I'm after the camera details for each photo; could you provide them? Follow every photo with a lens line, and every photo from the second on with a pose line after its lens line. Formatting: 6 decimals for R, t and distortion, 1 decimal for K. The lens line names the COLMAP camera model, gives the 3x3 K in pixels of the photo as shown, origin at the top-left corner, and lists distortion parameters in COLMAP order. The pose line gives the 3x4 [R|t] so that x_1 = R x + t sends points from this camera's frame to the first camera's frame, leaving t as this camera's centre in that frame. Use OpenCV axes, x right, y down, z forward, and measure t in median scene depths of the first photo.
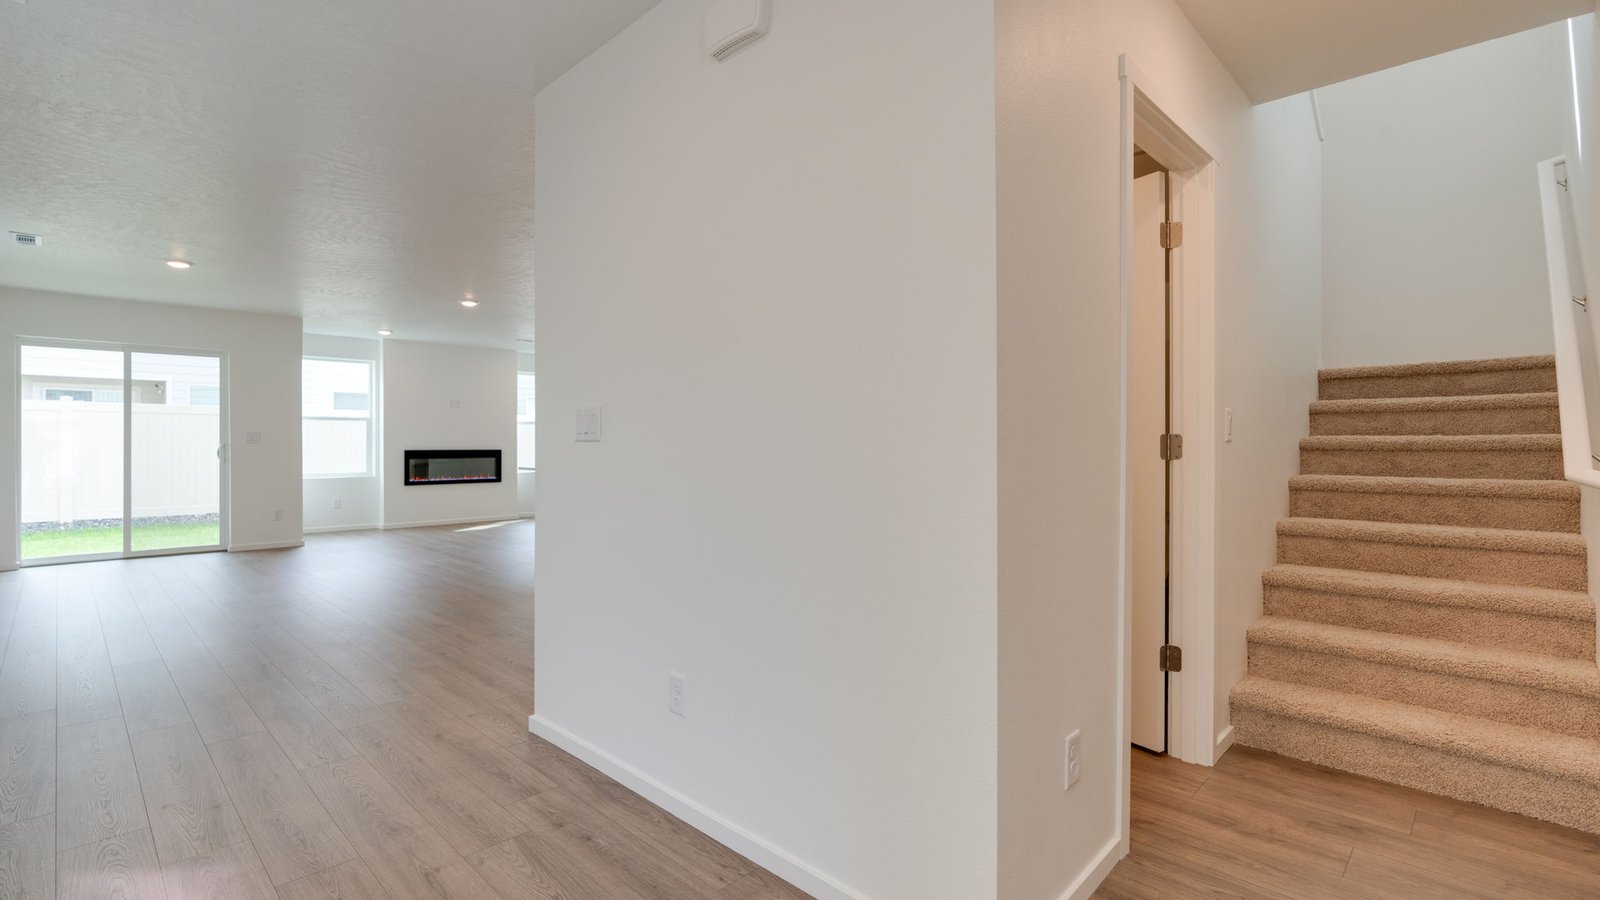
lens RADIAL K [[723.7, 0, 785.0], [0, 723.7, 442.3], [0, 0, 1]] dist [-0.004746, 0.001154]
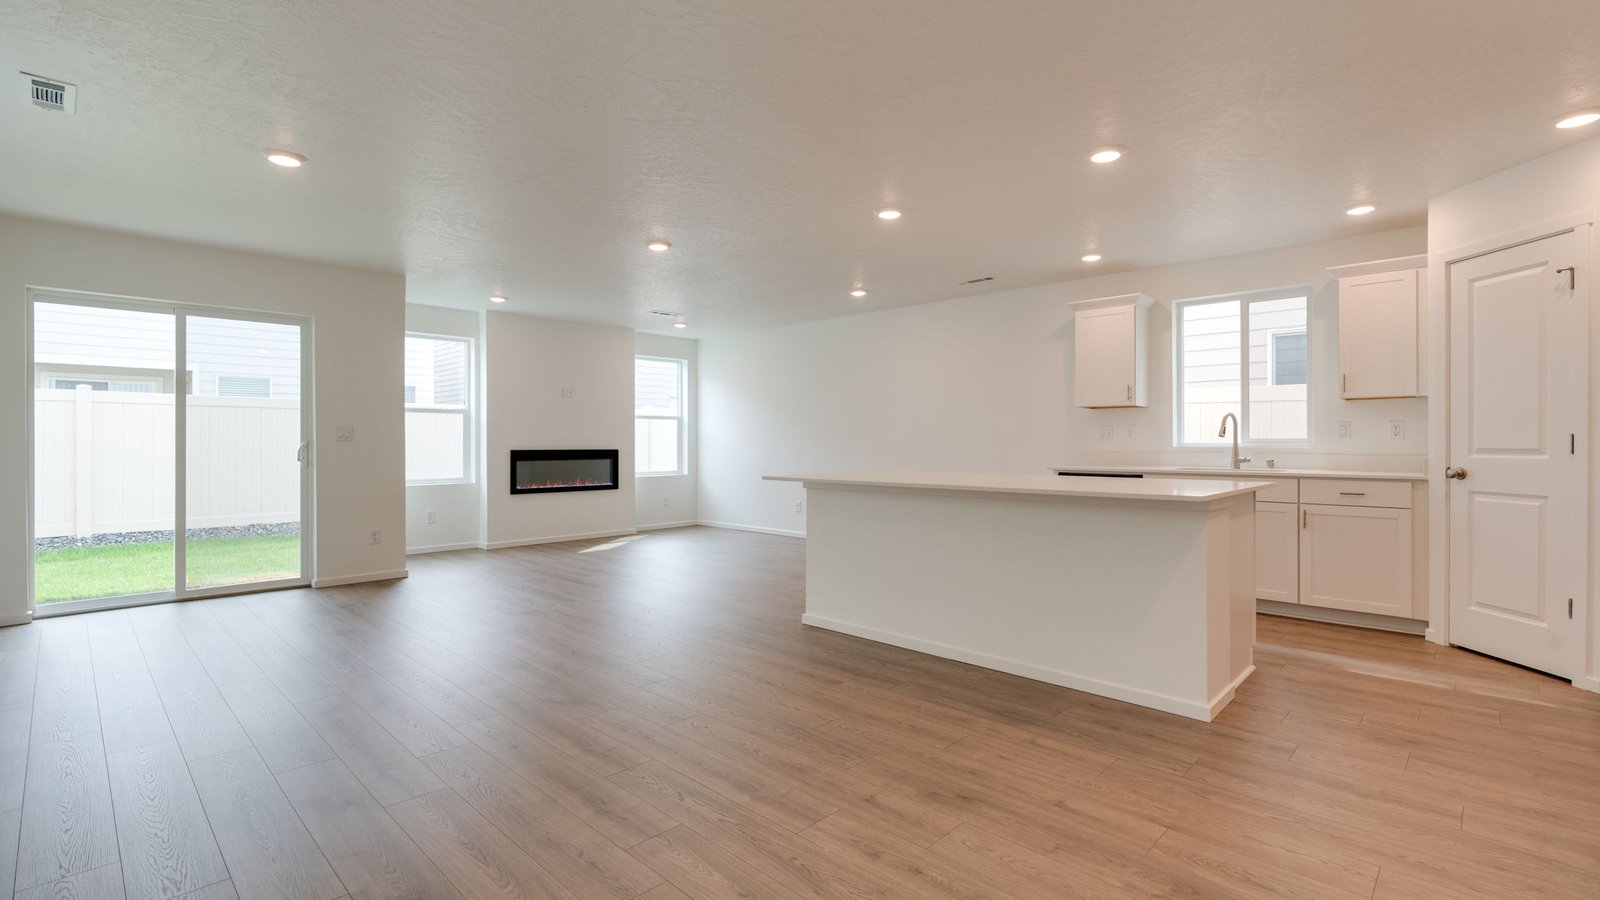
lens RADIAL K [[723.7, 0, 789.5], [0, 723.7, 443.4], [0, 0, 1]] dist [-0.004746, 0.001154]
pose [[0.999999, 0.000860, 0.000949, -0.256525], [-0.000863, 0.999994, 0.003481, 0.000408], [-0.000946, -0.003482, 0.999993, 0.234738]]
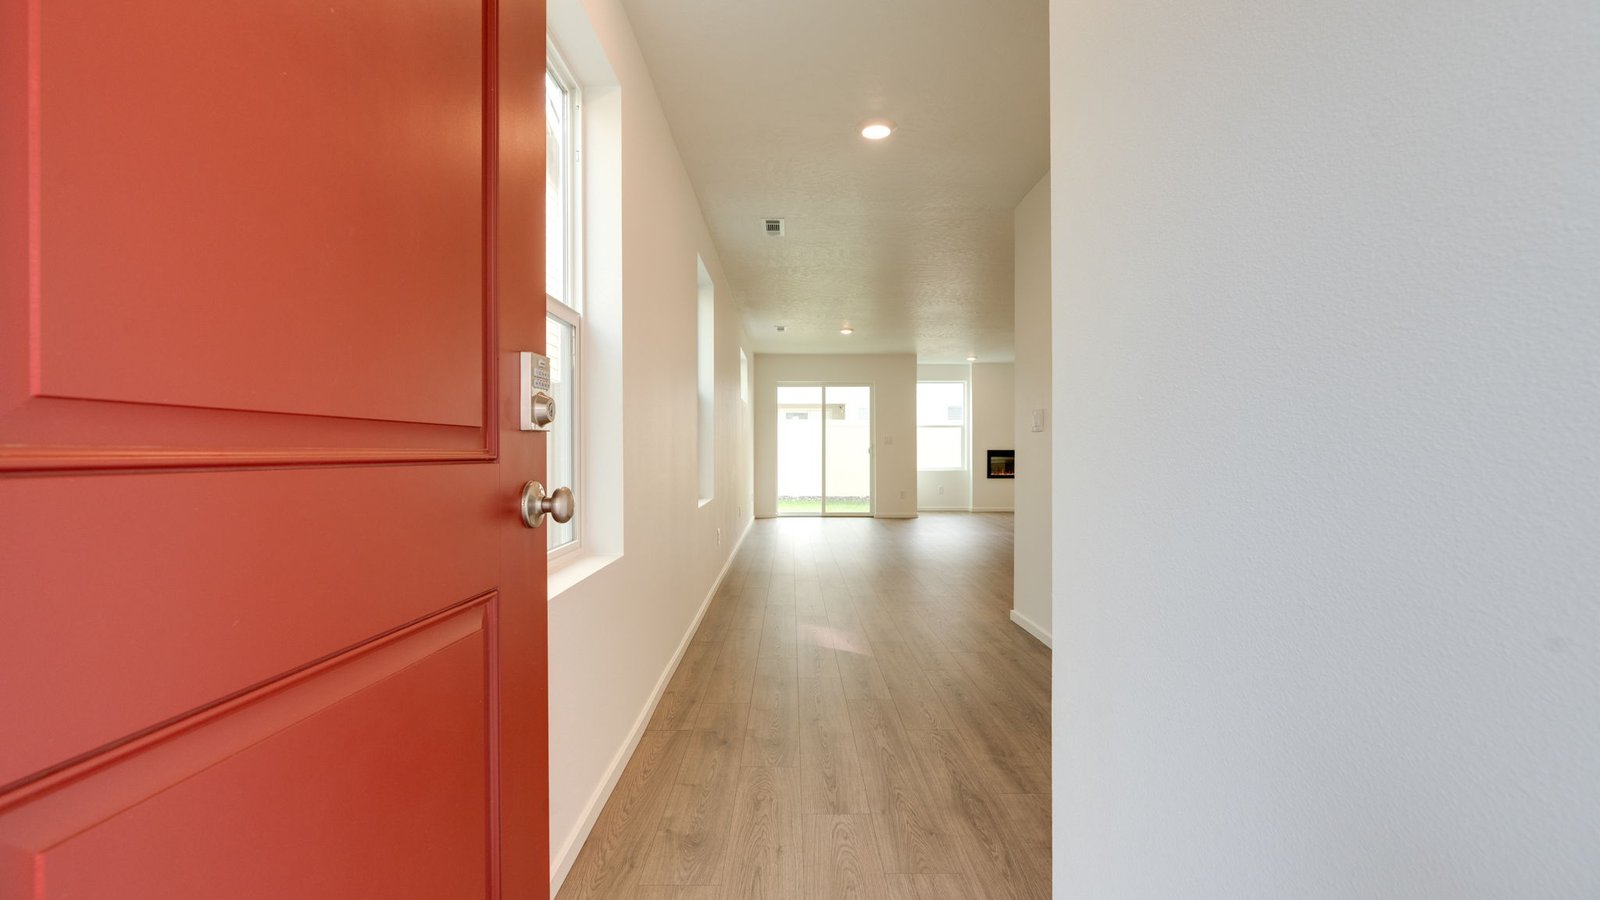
lens RADIAL K [[723.7, 0, 809.1], [0, 723.7, 453.0], [0, 0, 1]] dist [-0.004746, 0.001154]
pose [[0.722092, 0.002273, -0.691794, 0.142524], [0.001096, 0.999990, 0.004429, 0.011545], [0.691797, -0.003956, 0.722082, -0.147045]]
